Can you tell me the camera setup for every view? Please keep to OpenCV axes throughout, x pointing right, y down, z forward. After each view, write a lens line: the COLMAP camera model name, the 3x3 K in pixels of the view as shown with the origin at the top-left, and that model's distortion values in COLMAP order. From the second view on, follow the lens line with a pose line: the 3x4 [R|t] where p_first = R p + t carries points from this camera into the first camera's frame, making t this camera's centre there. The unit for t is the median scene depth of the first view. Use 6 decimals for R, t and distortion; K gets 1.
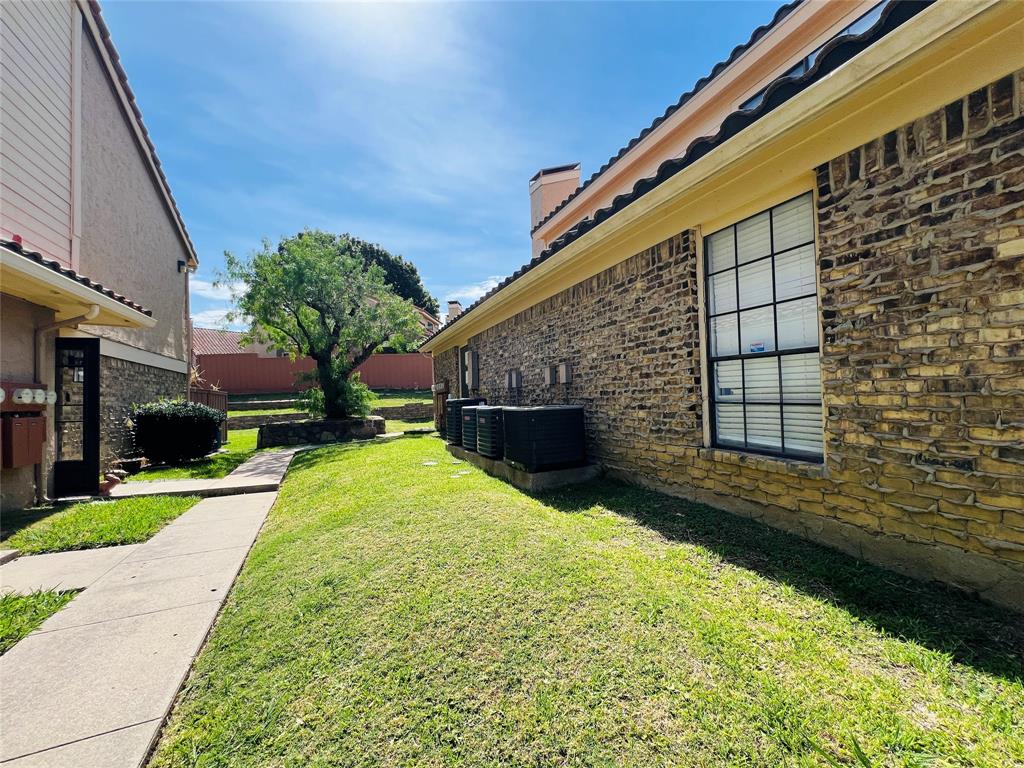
lens RADIAL K [[416.7, 0, 511.9], [0, 416.7, 385.1], [0, 0, 1]] dist [-0.004203, 0.001594]
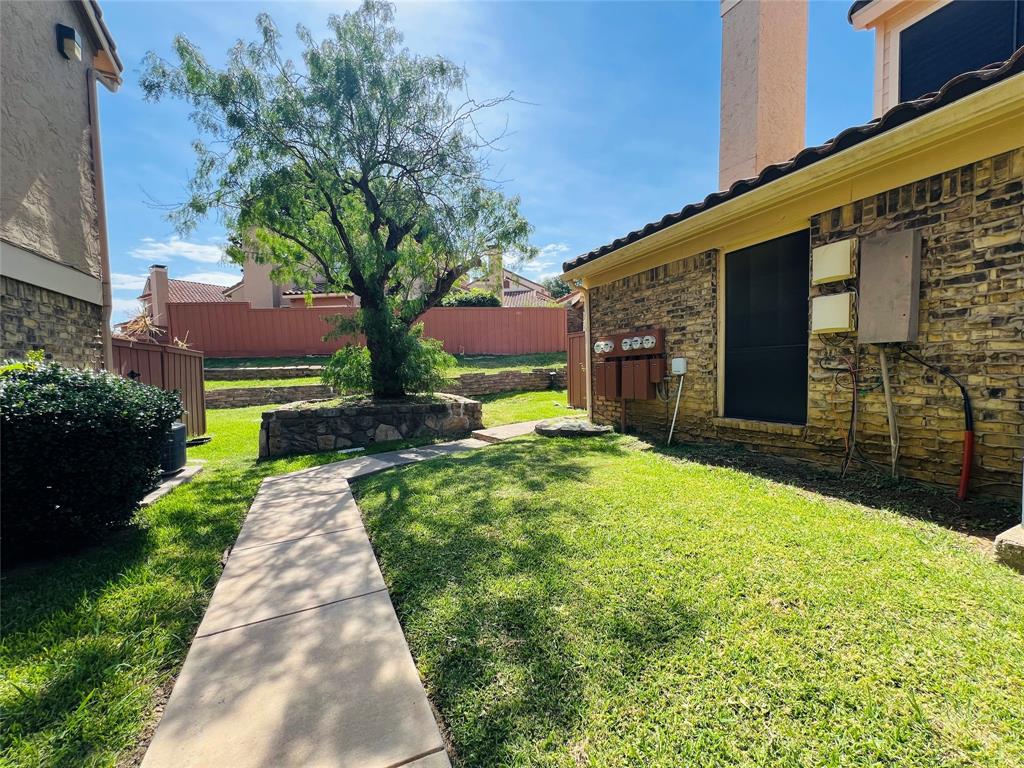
lens RADIAL K [[416.7, 0, 512.8], [0, 416.7, 385.4], [0, 0, 1]] dist [-0.004203, 0.001594]
pose [[0.999715, 0.014929, 0.018609, -0.273579], [-0.016243, 0.997229, 0.072596, 0.016274], [-0.017473, -0.072877, 0.997188, 0.430331]]
